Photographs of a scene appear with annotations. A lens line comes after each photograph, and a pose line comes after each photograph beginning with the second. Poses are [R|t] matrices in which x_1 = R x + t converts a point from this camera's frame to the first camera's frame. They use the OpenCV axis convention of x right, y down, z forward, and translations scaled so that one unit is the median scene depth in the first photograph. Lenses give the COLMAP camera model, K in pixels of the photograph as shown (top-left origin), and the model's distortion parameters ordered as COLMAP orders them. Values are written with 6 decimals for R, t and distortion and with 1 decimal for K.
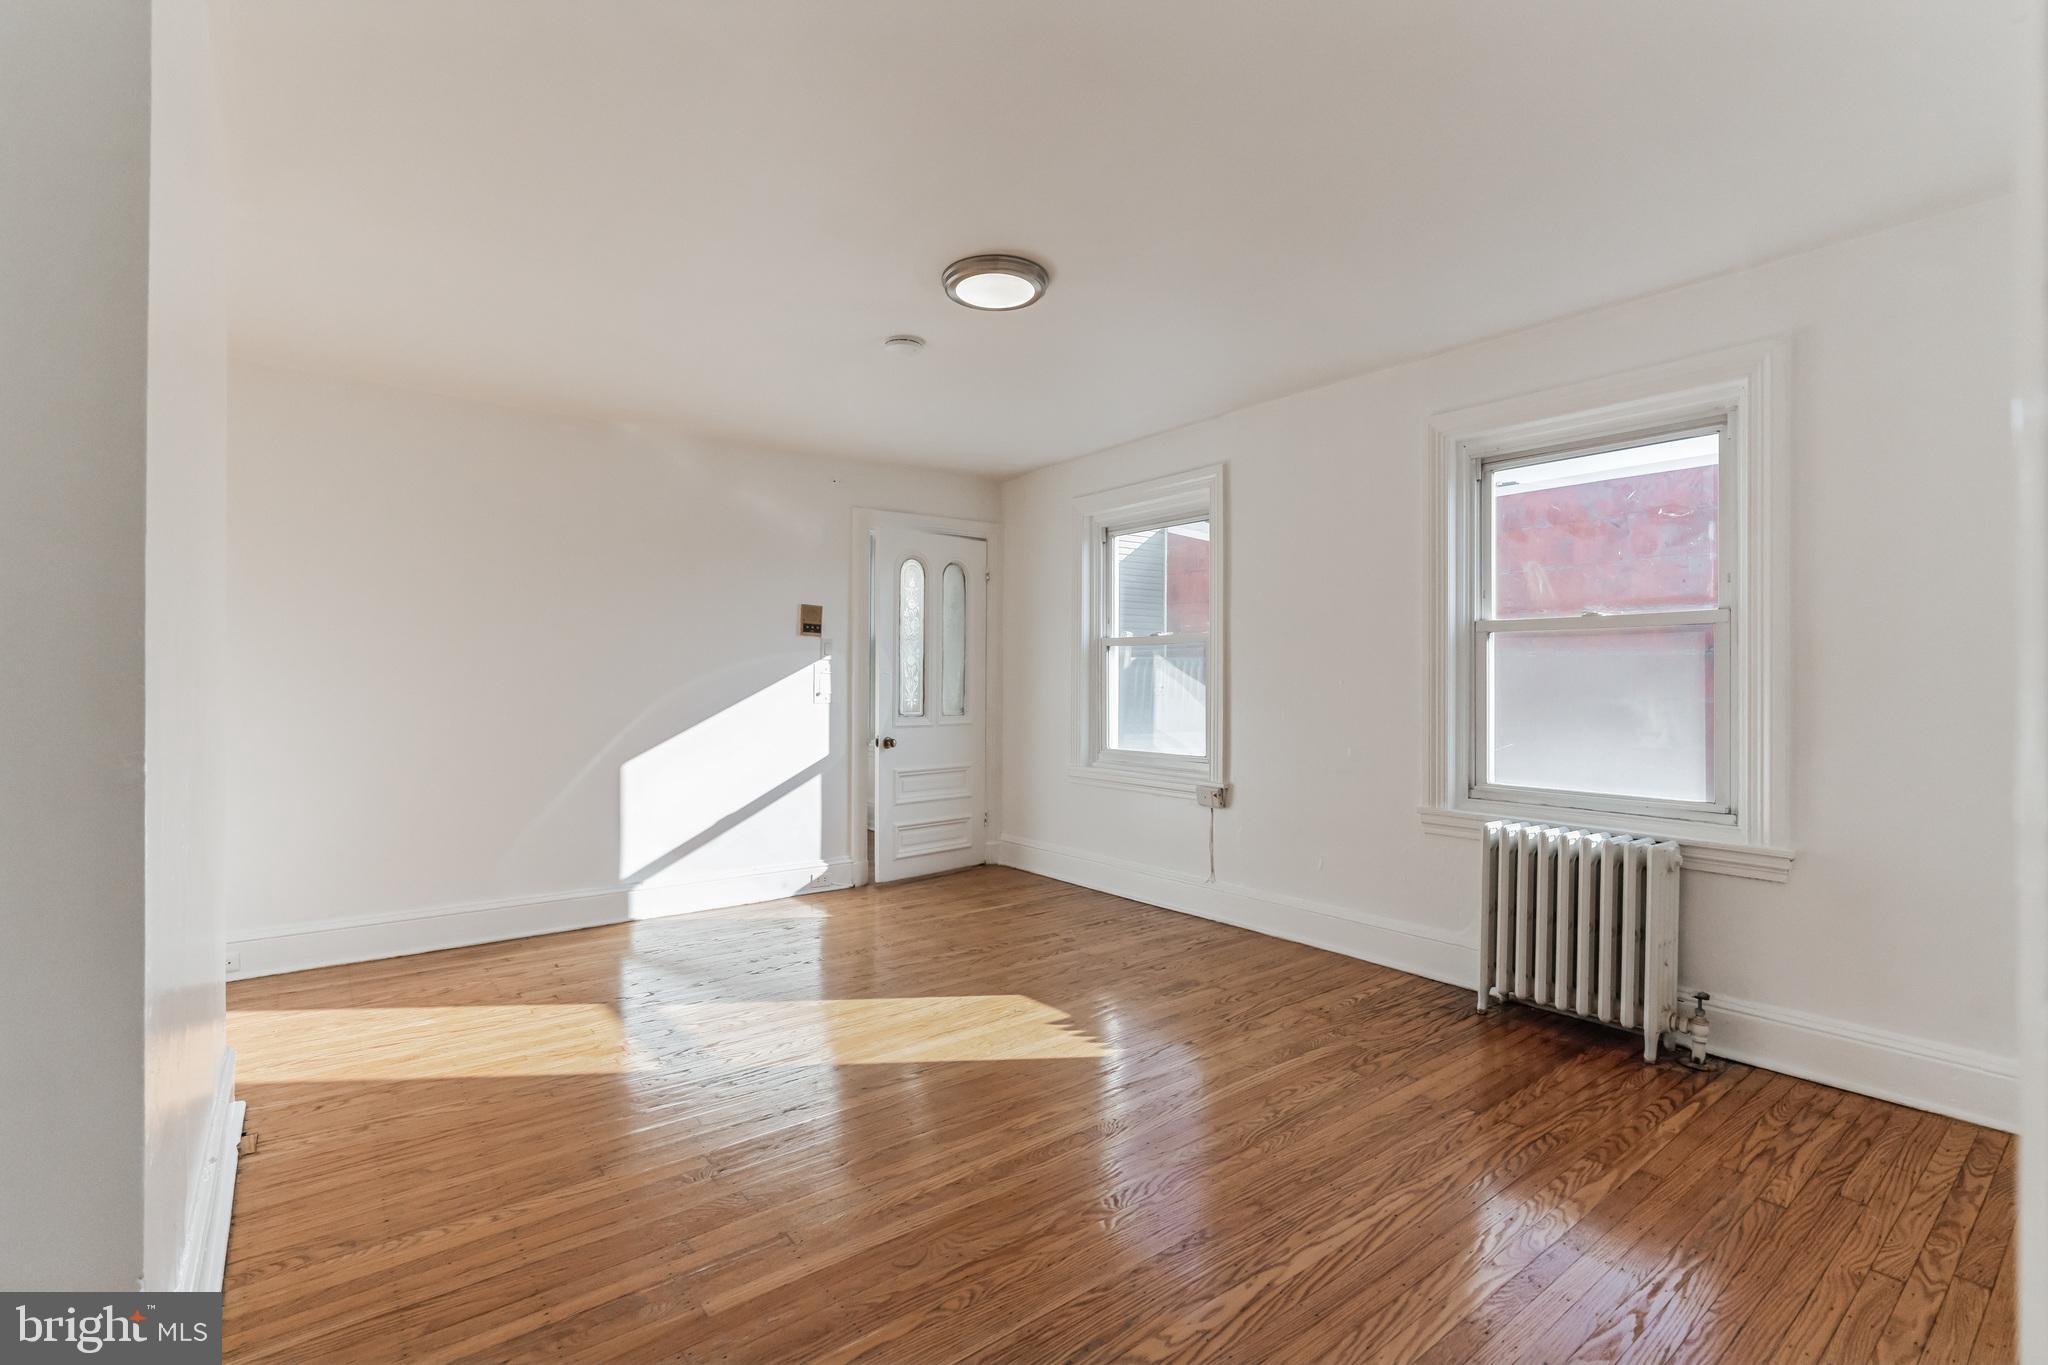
lens RADIAL K [[914.6, 0, 1023.2], [0, 914.6, 665.5], [0, 0, 1]] dist [-0.008679, 0.005807]
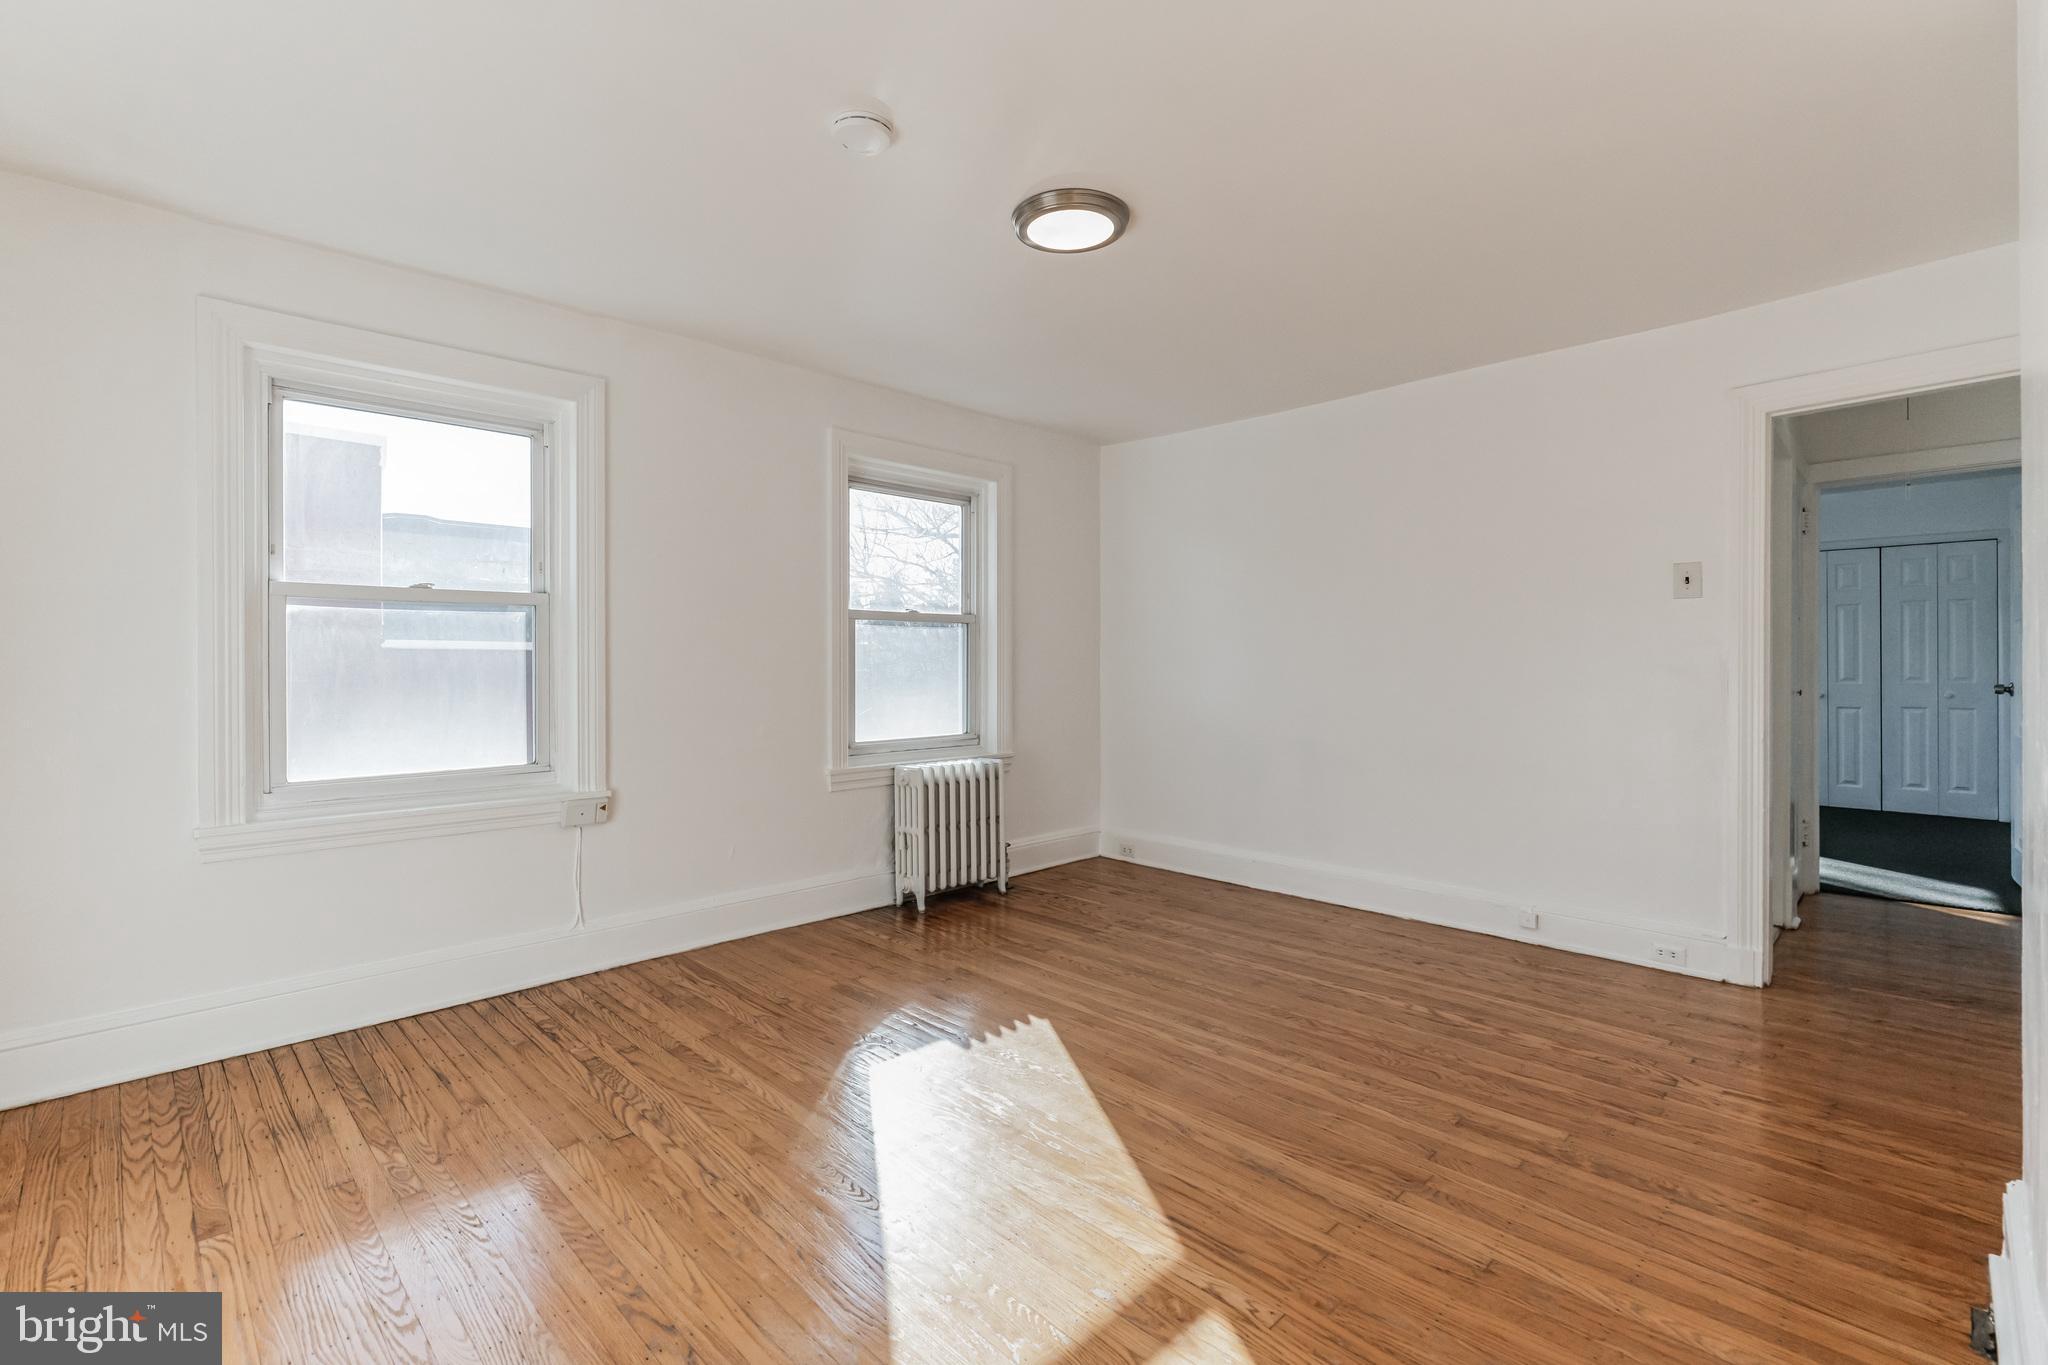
lens RADIAL K [[914.6, 0, 1023.2], [0, 914.6, 665.5], [0, 0, 1]] dist [-0.008679, 0.005807]
pose [[-0.110529, -0.006850, 0.993849, -0.845697], [-0.013203, 0.999898, 0.005423, 0.018669], [-0.993785, -0.012522, -0.110608, 1.047907]]
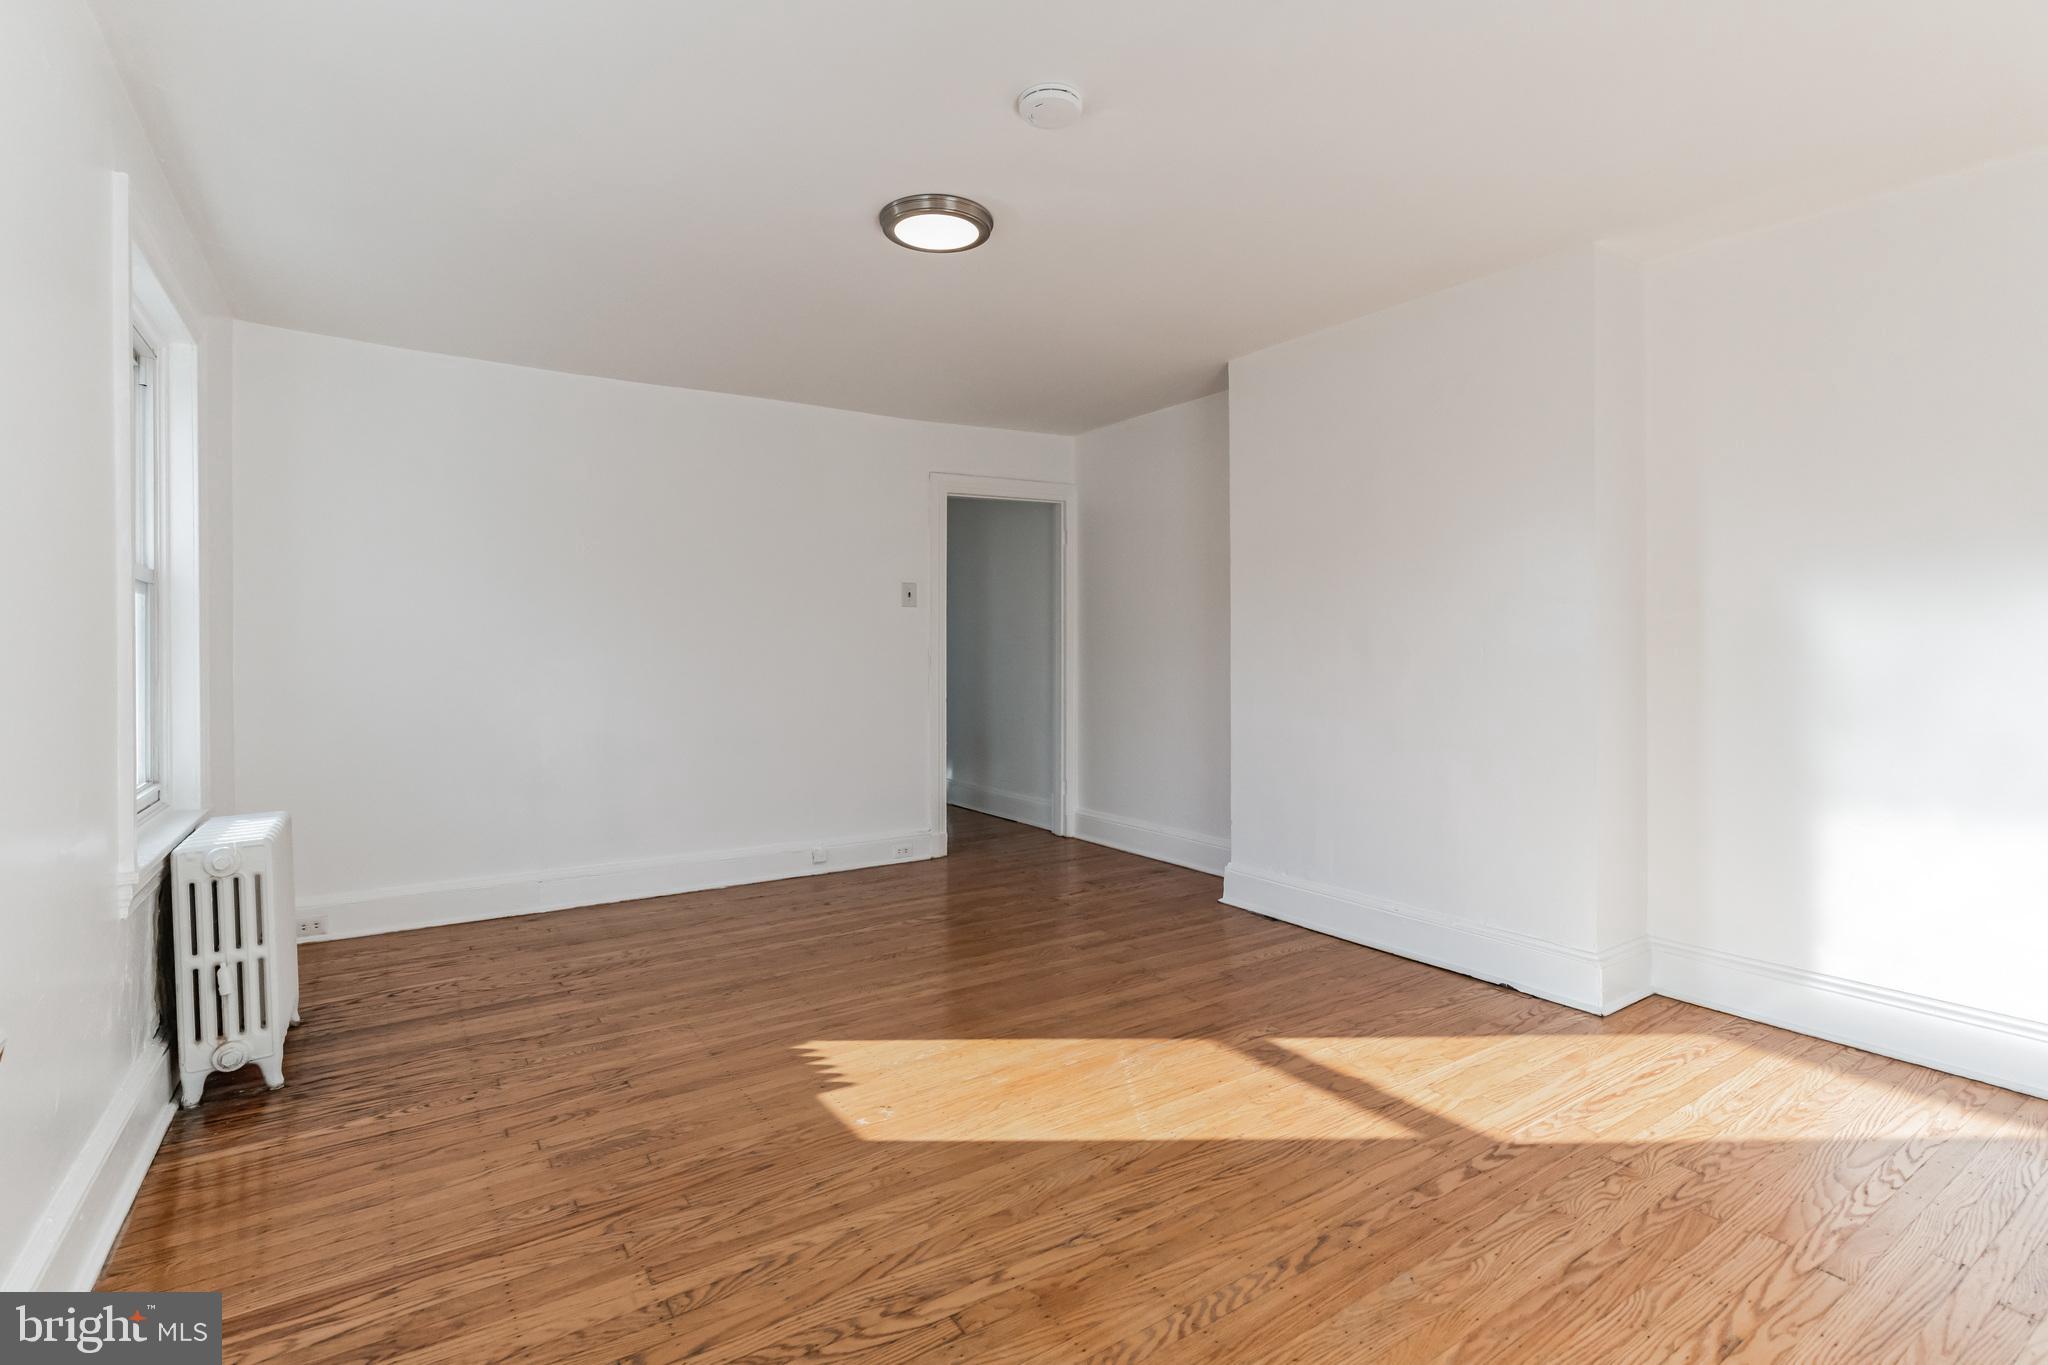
lens RADIAL K [[953.4, 0, 1010.9], [0, 953.4, 655.7], [0, 0, 1]] dist [-0.004637, 0.000200]
pose [[-0.996112, 0.000206, 0.088092, -0.176293], [-0.000347, 0.999980, -0.006261, 0.030400], [-0.088092, -0.006267, -0.996093, 1.801810]]
